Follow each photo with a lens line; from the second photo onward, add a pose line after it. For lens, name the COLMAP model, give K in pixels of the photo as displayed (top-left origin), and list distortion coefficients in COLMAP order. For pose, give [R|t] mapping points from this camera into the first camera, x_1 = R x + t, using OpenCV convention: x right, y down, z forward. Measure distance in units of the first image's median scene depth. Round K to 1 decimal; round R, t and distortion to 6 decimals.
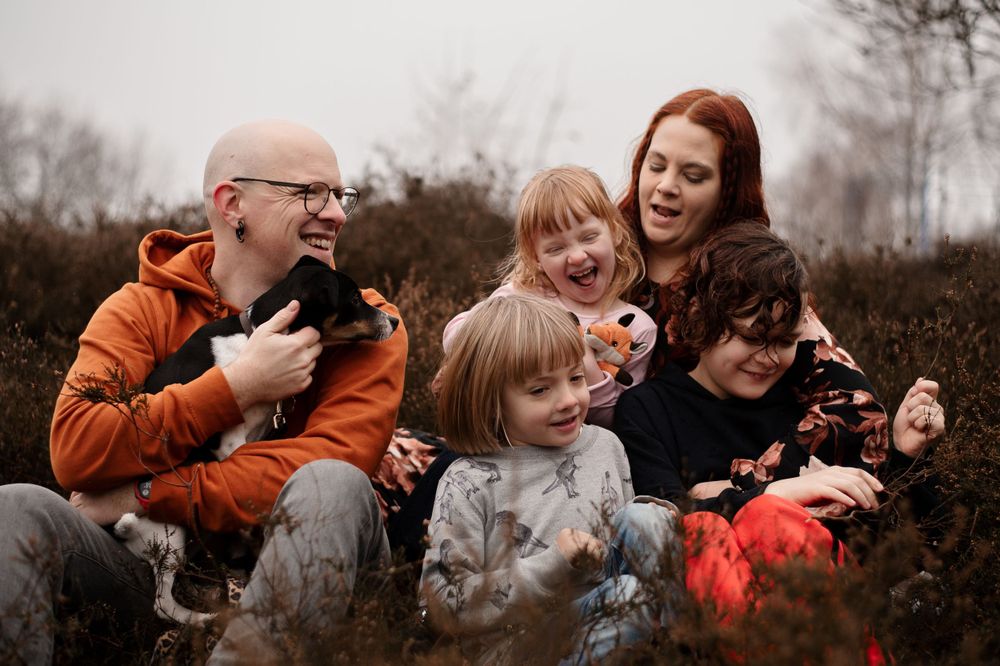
lens RADIAL K [[1755.3, 0, 494.9], [0, 1755.3, 333.8], [0, 0, 1]] dist [-0.064704, 0.000000]
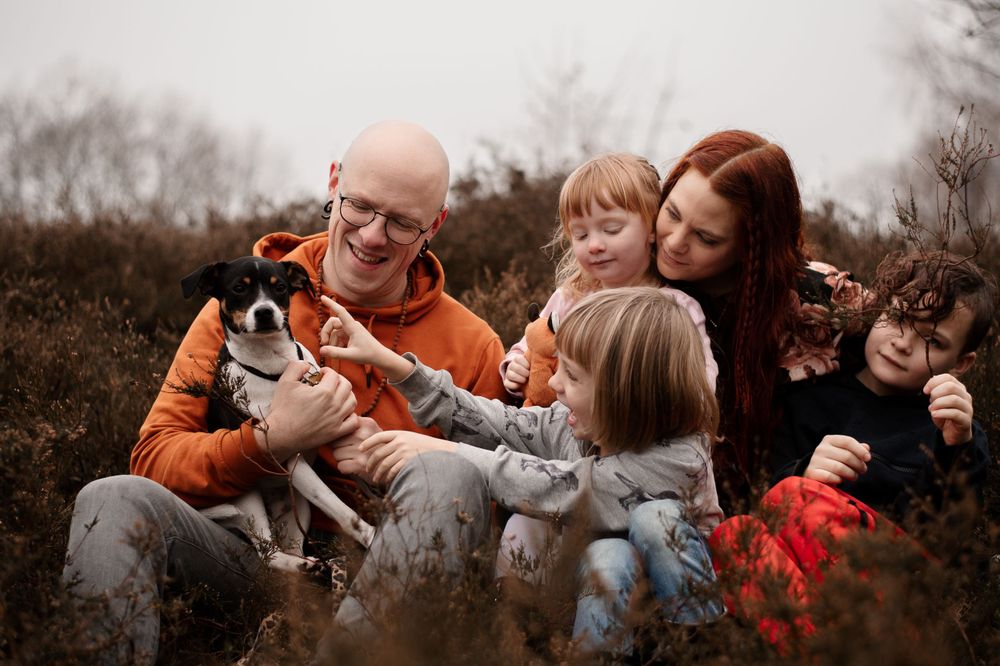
lens RADIAL K [[1755.3, 0, 495.1], [0, 1755.3, 332.6], [0, 0, 1]] dist [-0.064704, 0.000000]
pose [[0.997658, -0.015708, -0.066573, 0.007979], [0.015966, 0.999867, 0.003344, 0.000966], [0.066511, -0.004399, 0.997776, -0.013248]]
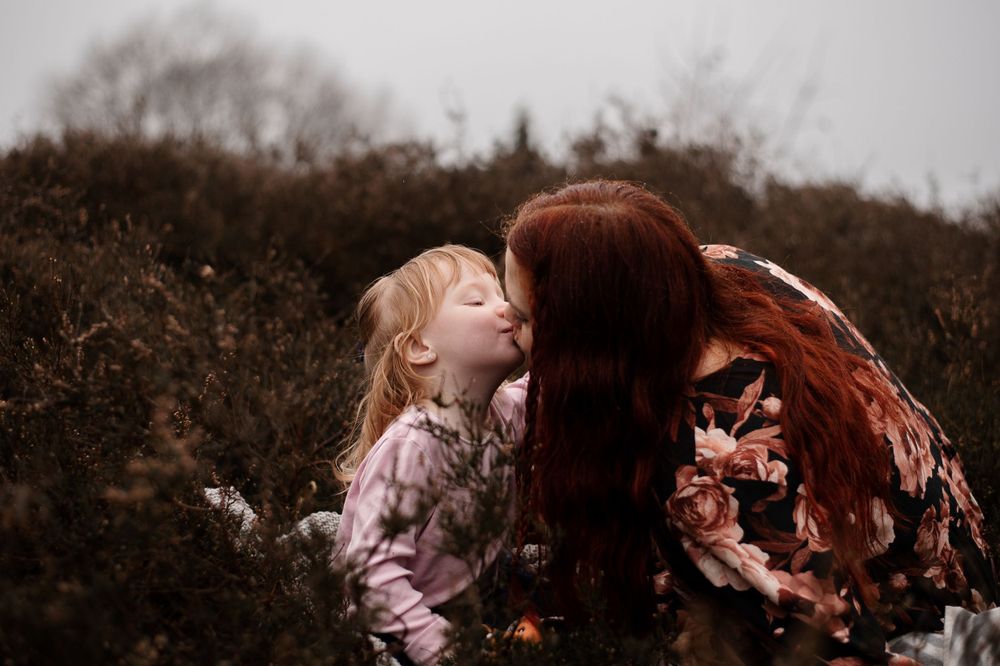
lens RADIAL K [[1755.3, 0, 496.5], [0, 1755.3, 334.9], [0, 0, 1]] dist [-0.064704, 0.000000]
pose [[0.987527, 0.096092, -0.124729, -0.002960], [-0.094602, 0.995356, 0.017824, 0.003940], [0.125862, -0.005802, 0.992031, 0.129701]]
